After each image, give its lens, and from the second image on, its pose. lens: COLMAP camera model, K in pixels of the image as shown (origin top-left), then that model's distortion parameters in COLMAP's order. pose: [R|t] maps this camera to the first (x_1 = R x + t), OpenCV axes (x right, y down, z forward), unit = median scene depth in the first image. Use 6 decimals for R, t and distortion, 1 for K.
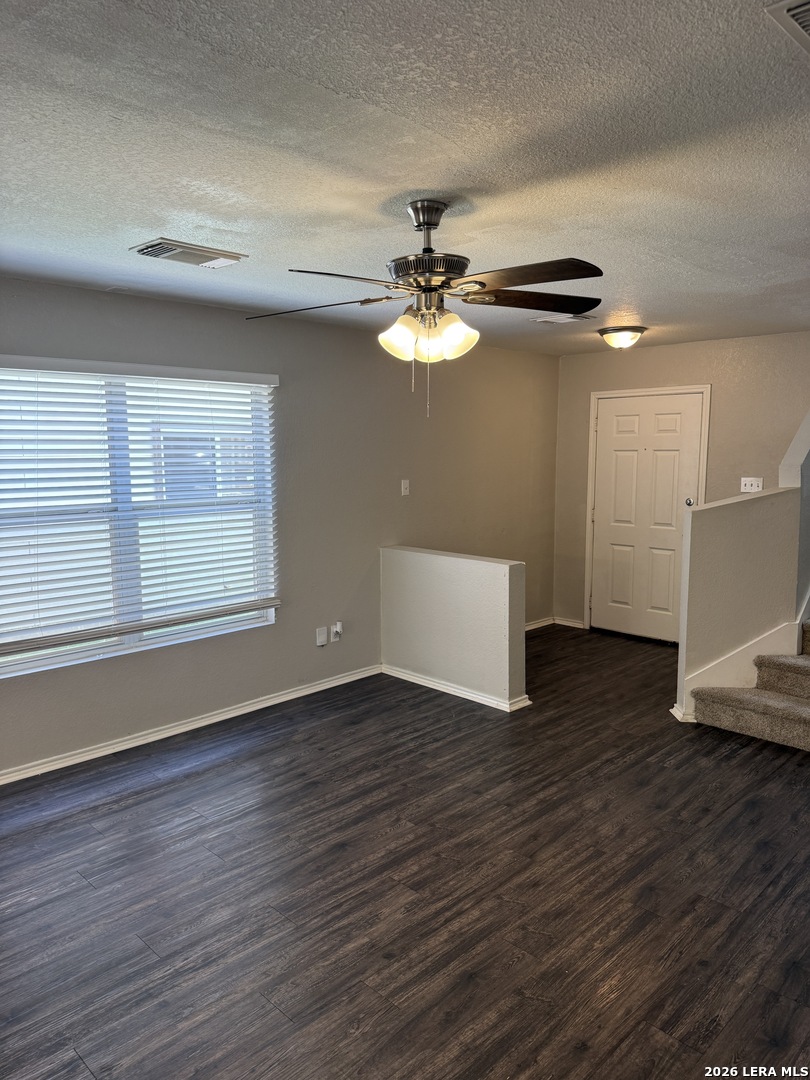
lens RADIAL K [[777.3, 0, 412.0], [0, 777.3, 546.5], [0, 0, 1]] dist [0.019088, -0.022858]
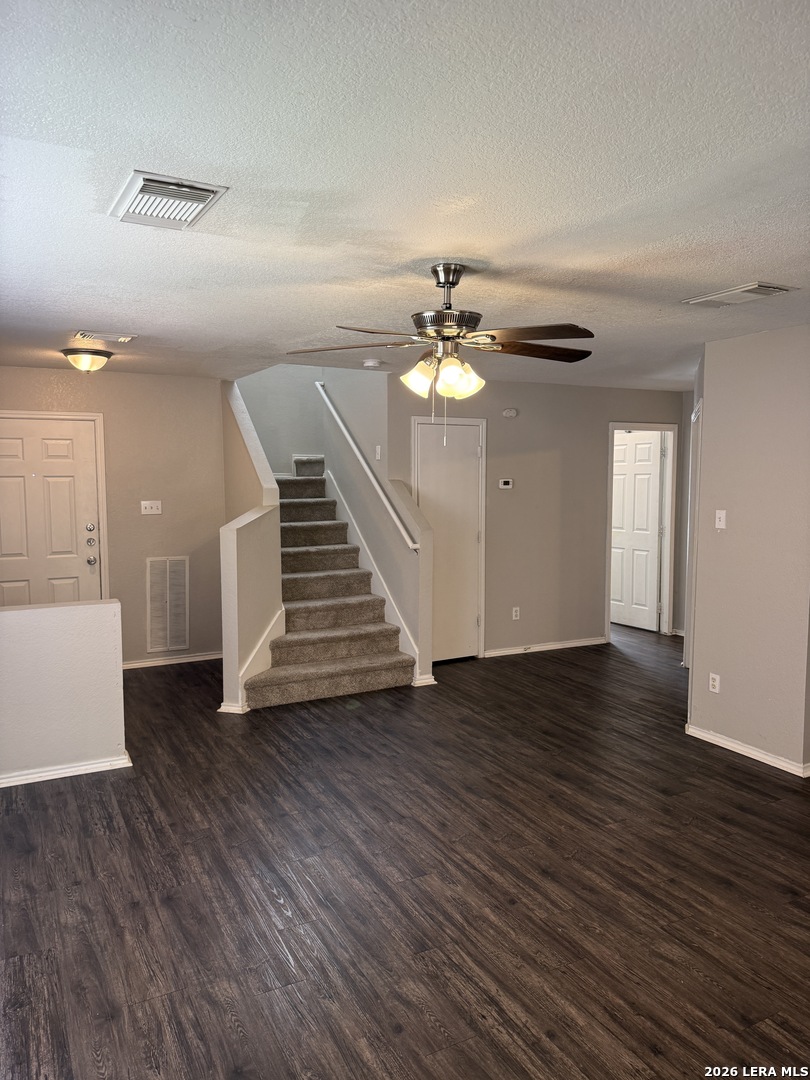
lens RADIAL K [[777.3, 0, 410.2], [0, 777.3, 531.3], [0, 0, 1]] dist [0.019088, -0.022858]
pose [[0.311491, -0.089791, 0.945997, -0.710546], [0.139036, 0.989118, 0.048104, -0.063626], [-0.940023, 0.116543, 0.320586, 0.441573]]
